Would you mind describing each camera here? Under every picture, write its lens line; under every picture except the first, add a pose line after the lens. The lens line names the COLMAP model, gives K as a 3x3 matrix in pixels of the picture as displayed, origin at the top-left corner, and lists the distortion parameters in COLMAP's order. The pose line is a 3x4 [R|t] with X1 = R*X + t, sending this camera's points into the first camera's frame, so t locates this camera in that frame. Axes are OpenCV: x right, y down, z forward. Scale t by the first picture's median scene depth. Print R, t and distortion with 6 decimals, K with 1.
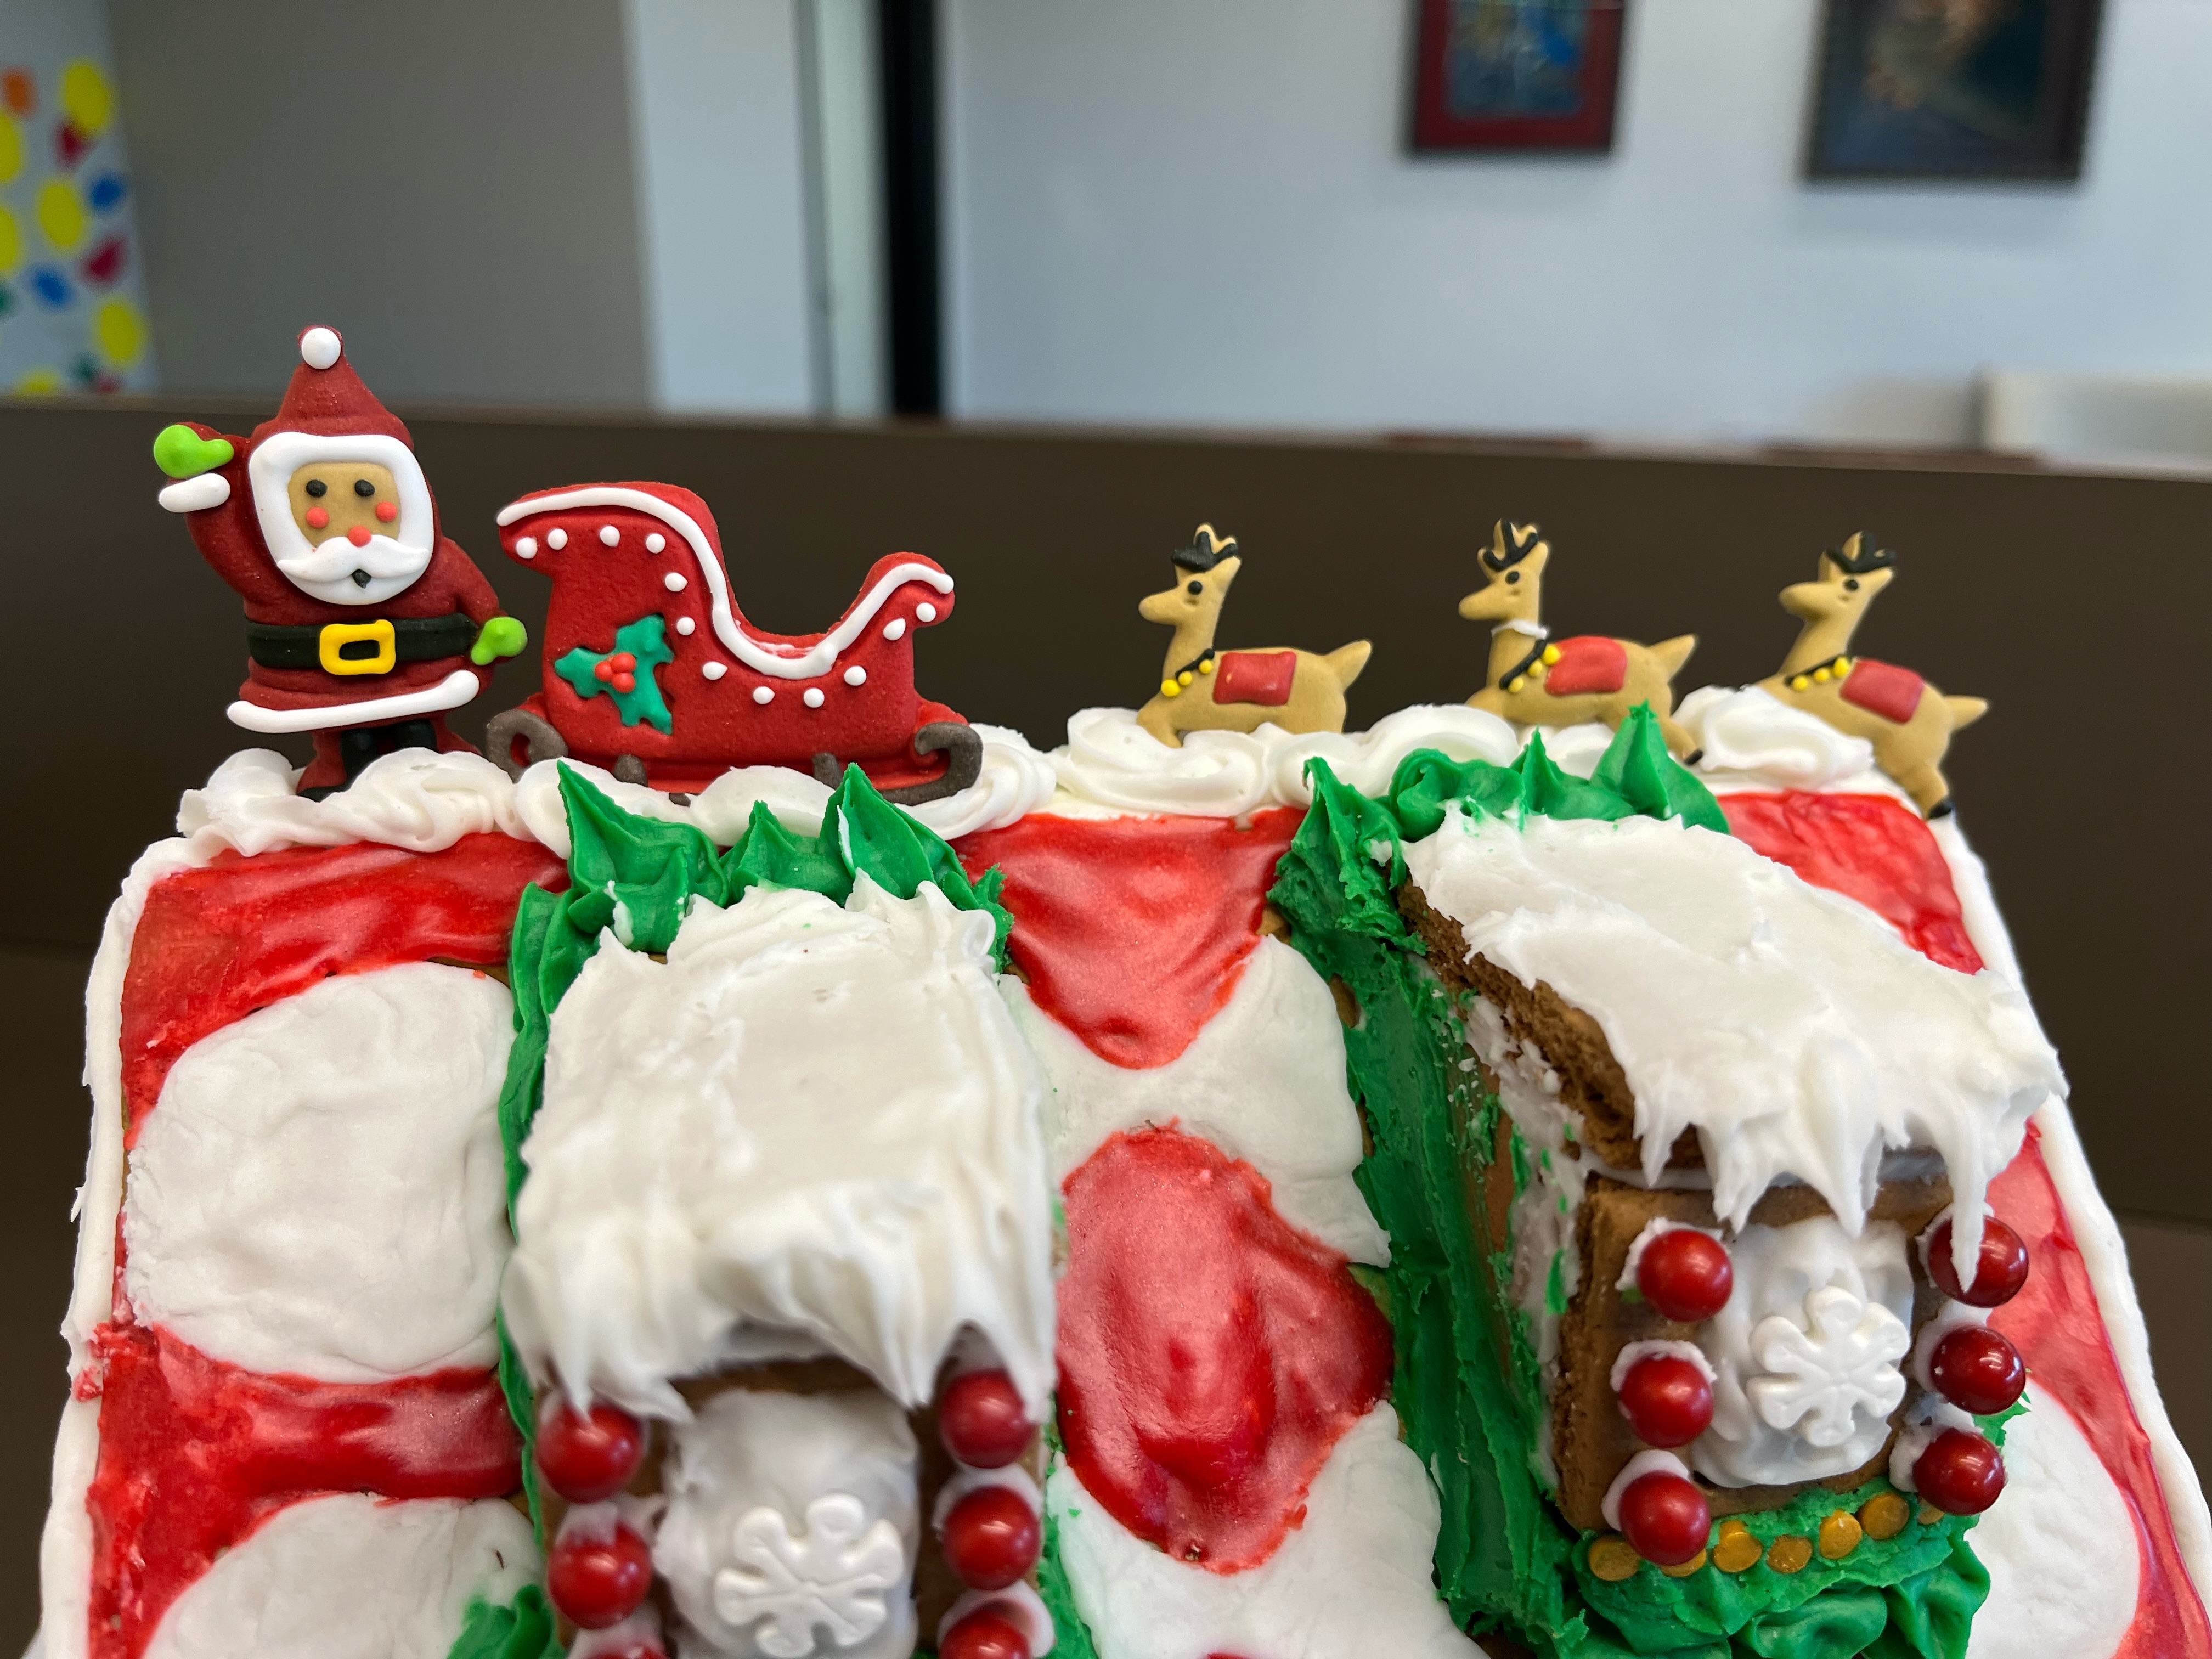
lens RADIAL K [[1642.8, 0, 1106.0], [0, 1642.8, 829.5], [0, 0, 1]] dist [0.033099, -0.066408]
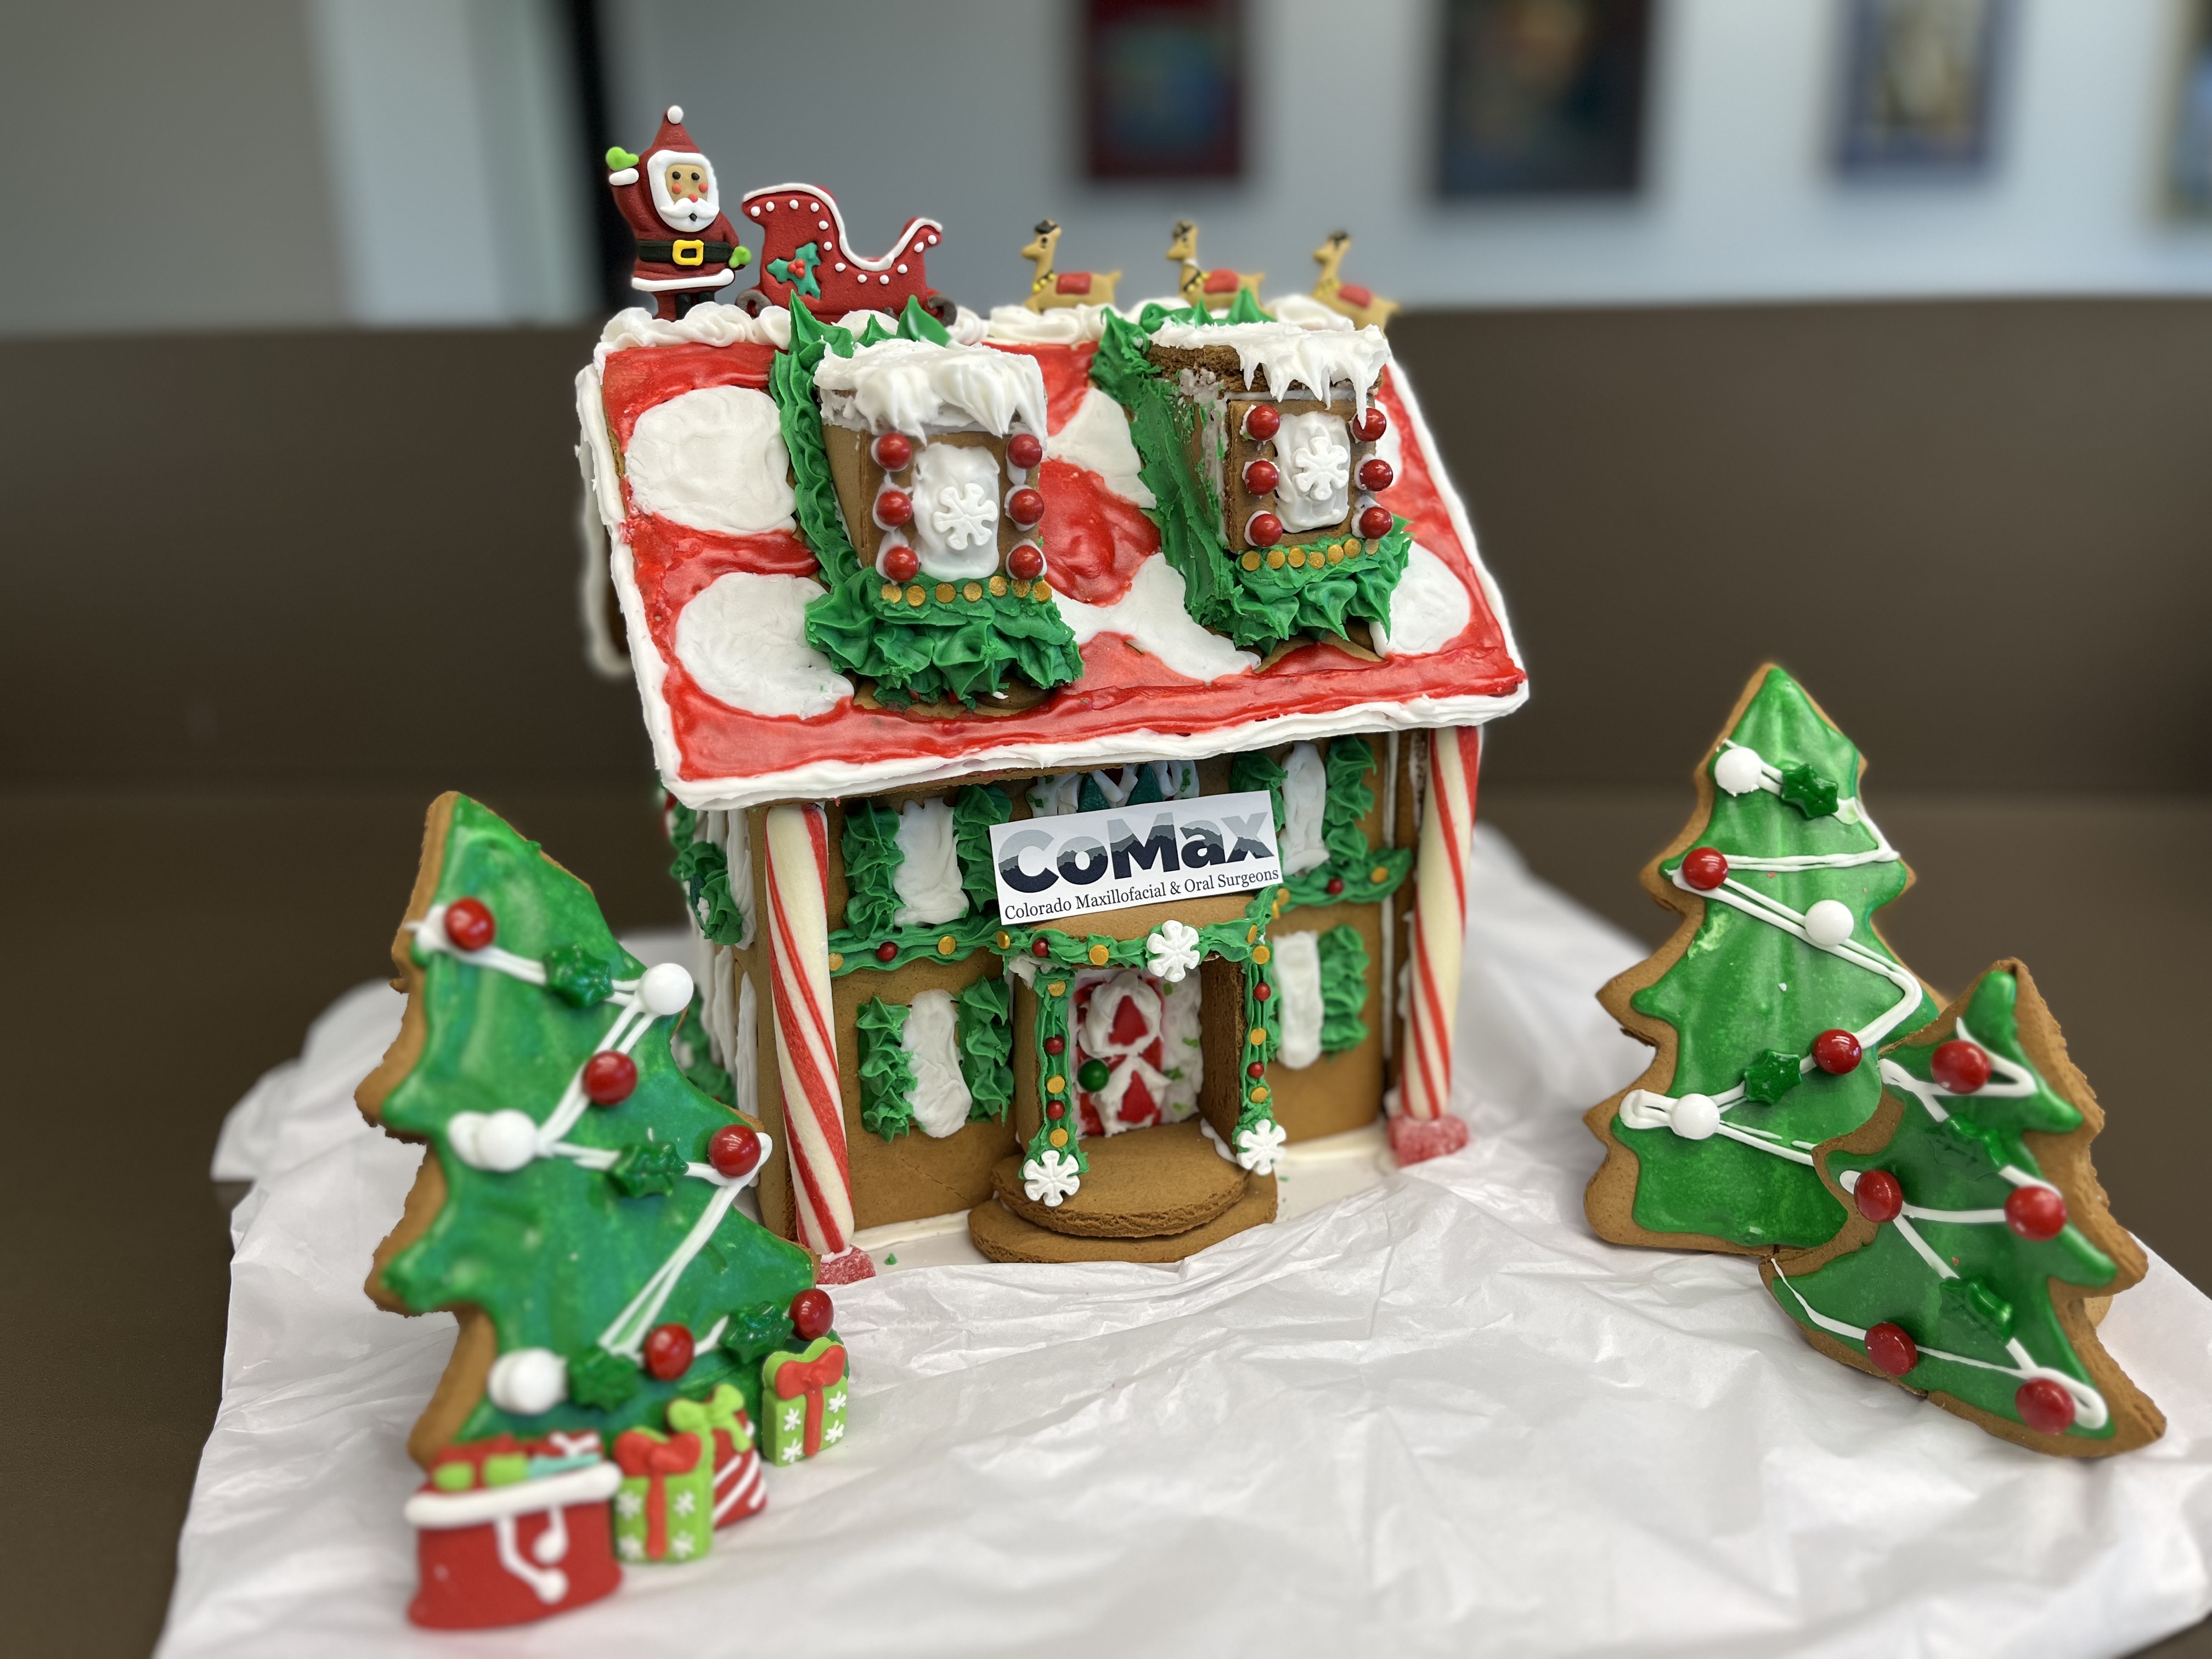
lens RADIAL K [[1642.8, 0, 1106.0], [0, 1642.8, 829.5], [0, 0, 1]] dist [0.033099, -0.066408]
pose [[0.982178, -0.079733, 0.170204, -0.342086], [0.084532, 0.996197, -0.021130, 0.782595], [-0.167872, 0.035141, 0.985182, -1.309033]]
